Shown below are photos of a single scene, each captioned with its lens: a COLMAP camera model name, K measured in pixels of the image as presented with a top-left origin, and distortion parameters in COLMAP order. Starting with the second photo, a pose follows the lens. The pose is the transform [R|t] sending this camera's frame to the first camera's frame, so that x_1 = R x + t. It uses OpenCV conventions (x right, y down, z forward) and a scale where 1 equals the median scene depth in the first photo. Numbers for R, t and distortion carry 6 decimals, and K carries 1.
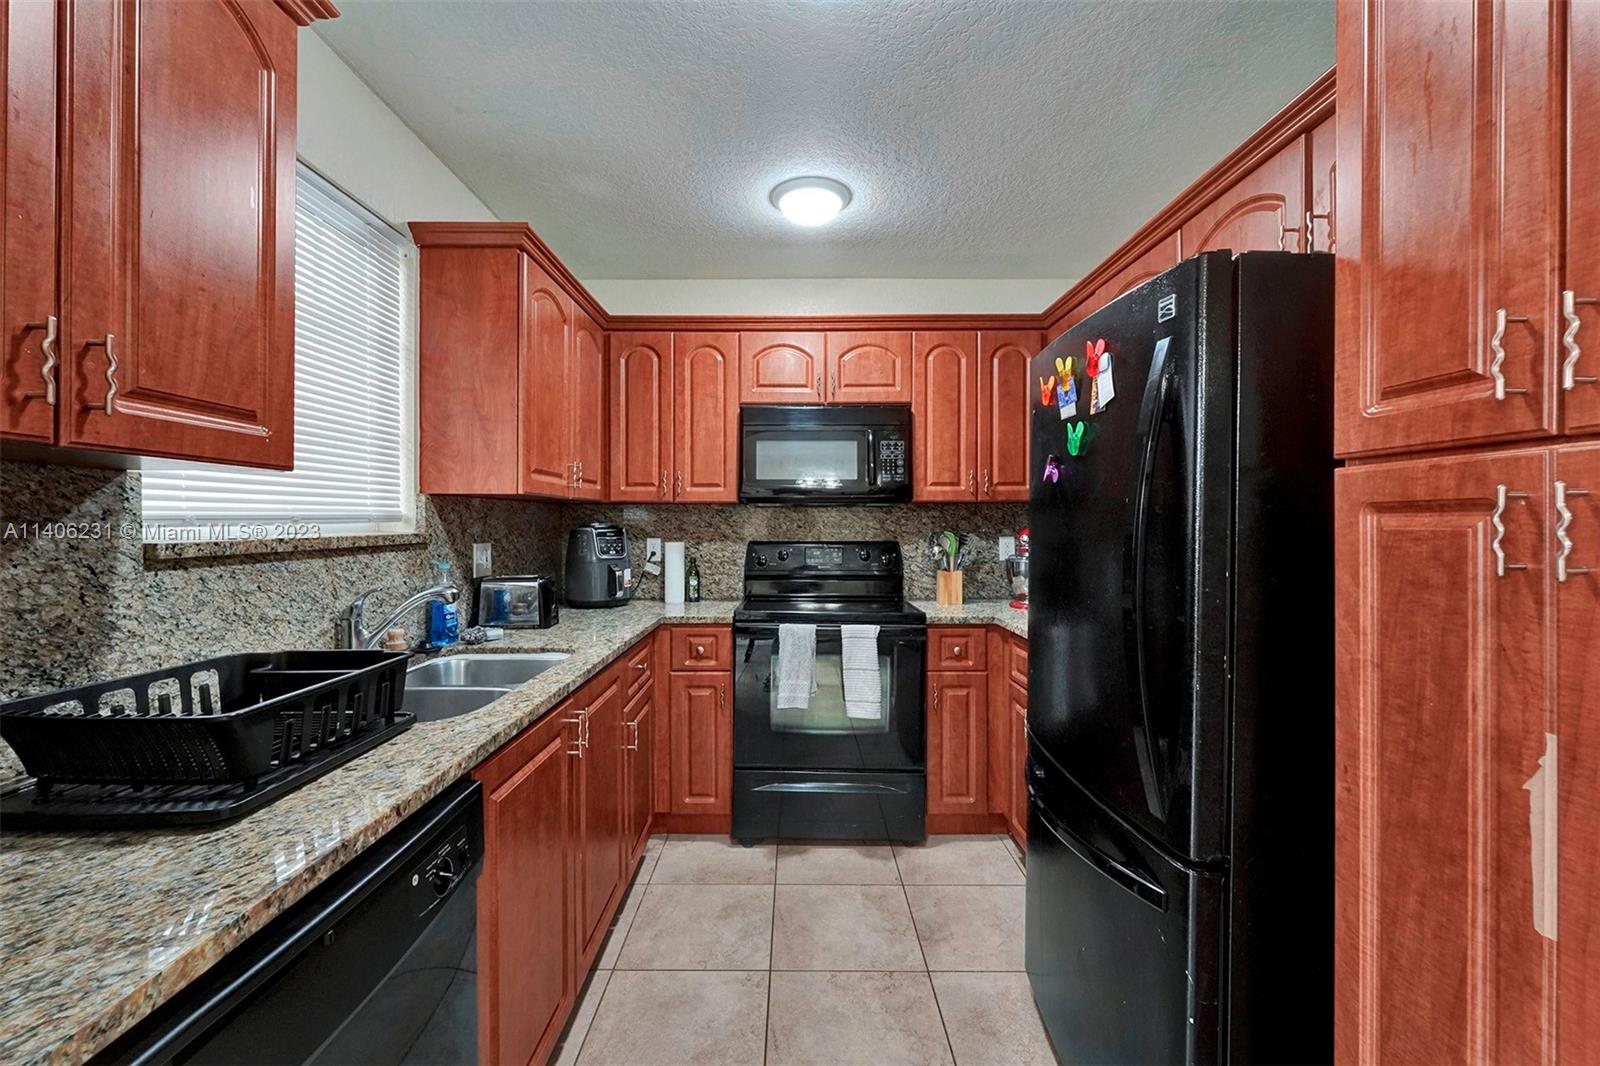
lens RADIAL K [[665.7, 0, 791.3], [0, 665.7, 528.8], [0, 0, 1]] dist [-0.000569, 0.000192]
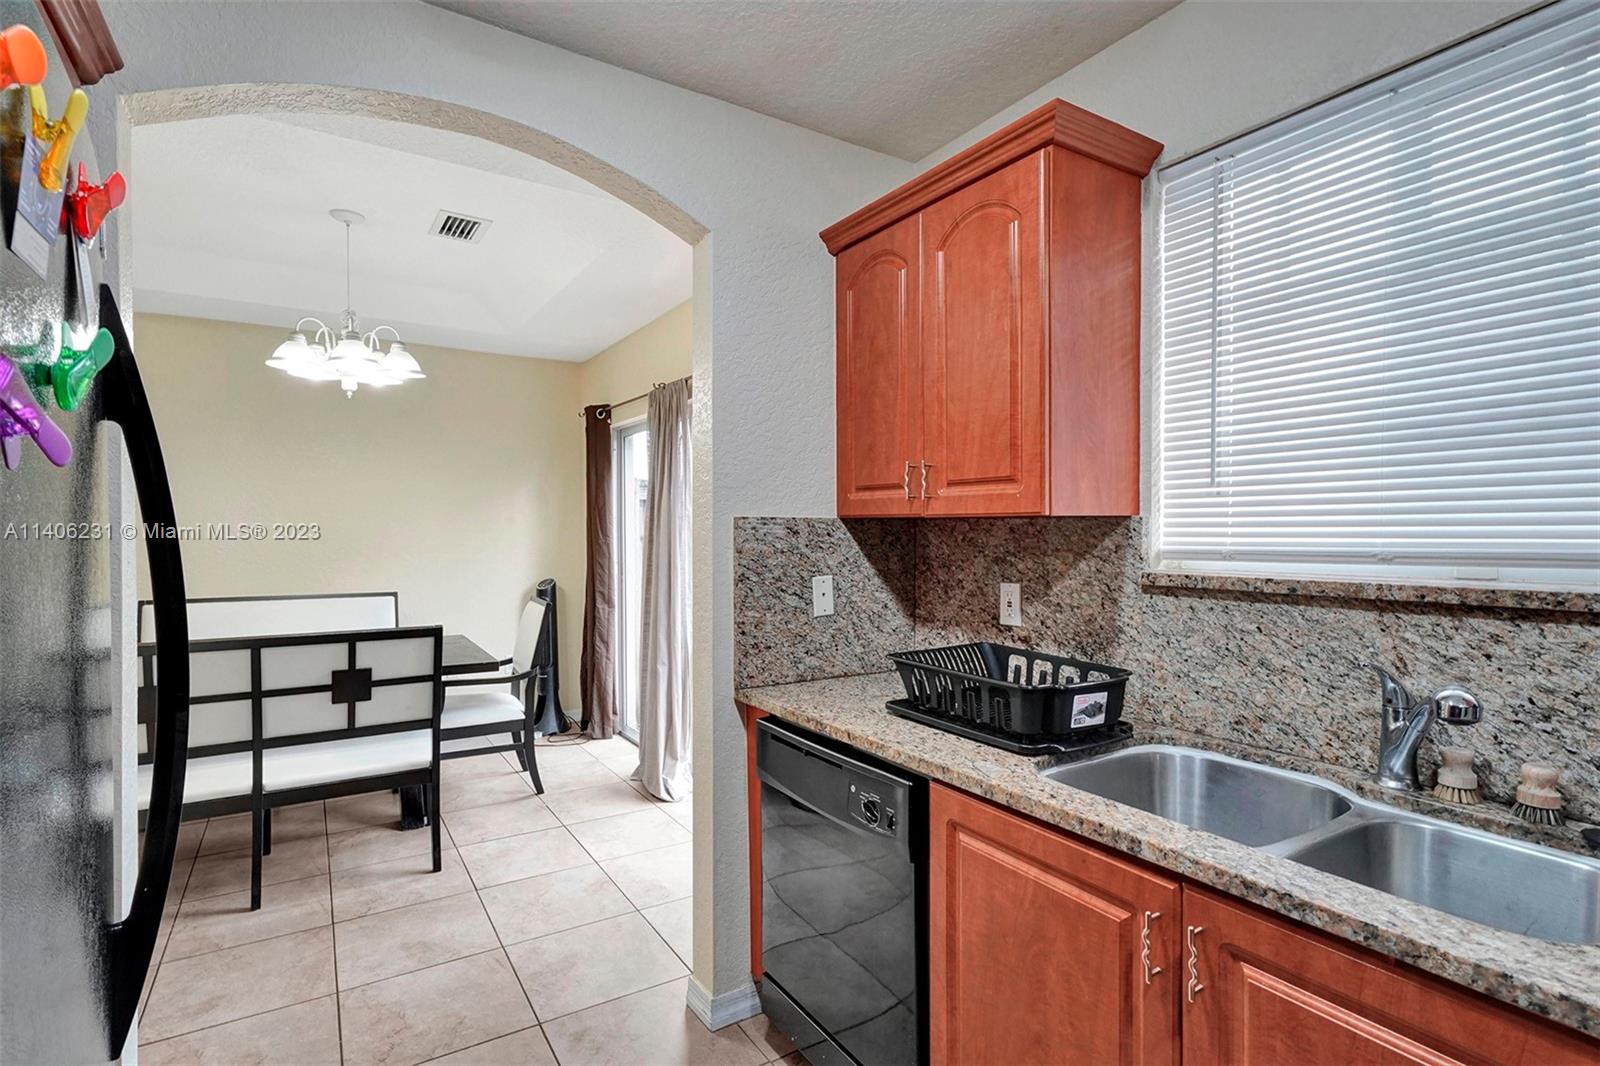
lens RADIAL K [[785.3, 0, 800.0], [0, 785.3, 533.0], [0, 0, 1]] dist [0.001023, 0.000101]
pose [[-0.841106, 0.000599, -0.540871, 0.387569], [-0.007061, 0.999902, 0.012088, -0.063404], [0.540825, 0.013986, -0.841019, 1.834597]]
